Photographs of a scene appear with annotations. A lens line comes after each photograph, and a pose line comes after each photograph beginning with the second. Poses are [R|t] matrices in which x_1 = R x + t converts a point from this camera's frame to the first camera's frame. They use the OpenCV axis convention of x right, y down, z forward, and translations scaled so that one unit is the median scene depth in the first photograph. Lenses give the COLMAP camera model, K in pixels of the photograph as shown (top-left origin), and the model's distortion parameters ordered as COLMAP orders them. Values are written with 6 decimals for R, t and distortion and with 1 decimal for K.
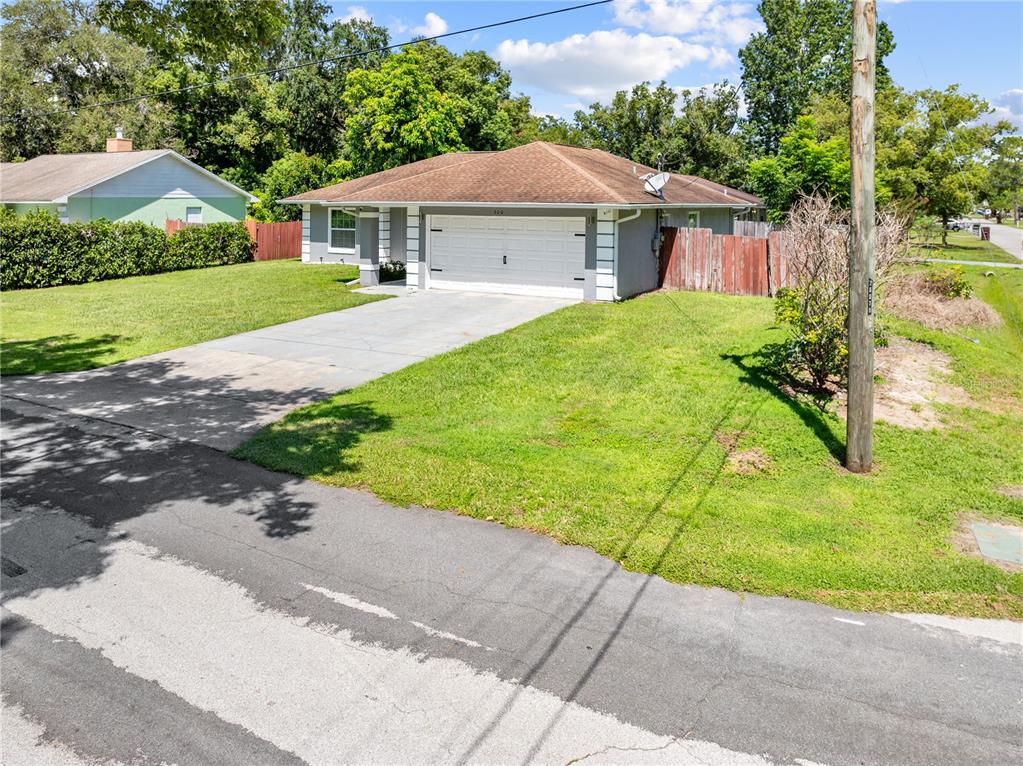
lens RADIAL K [[711.8, 0, 511.5], [0, 711.8, 383.0], [0, 0, 1]] dist [-0.034382, -0.001137]
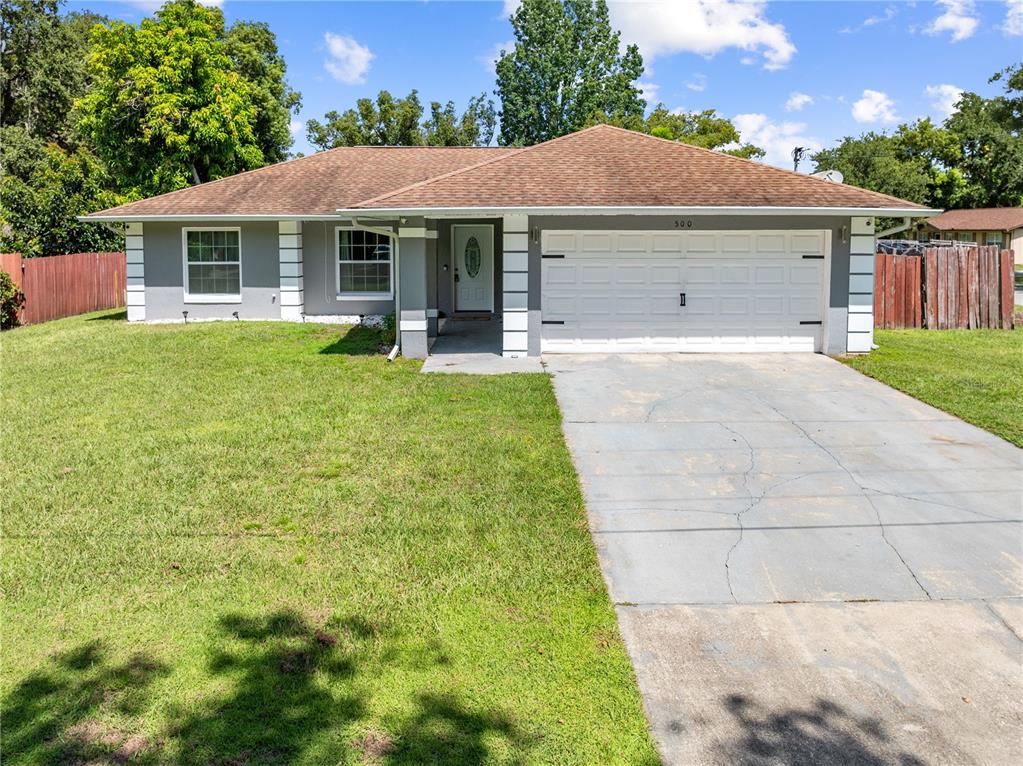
lens RADIAL K [[728.9, 0, 513.5], [0, 728.9, 403.7], [0, 0, 1]] dist [-0.033003, 0.004401]
pose [[0.882333, -0.116348, 0.456016, -0.422791], [0.124057, 0.992188, 0.013114, -0.102869], [-0.453980, 0.045001, 0.889875, 0.471418]]
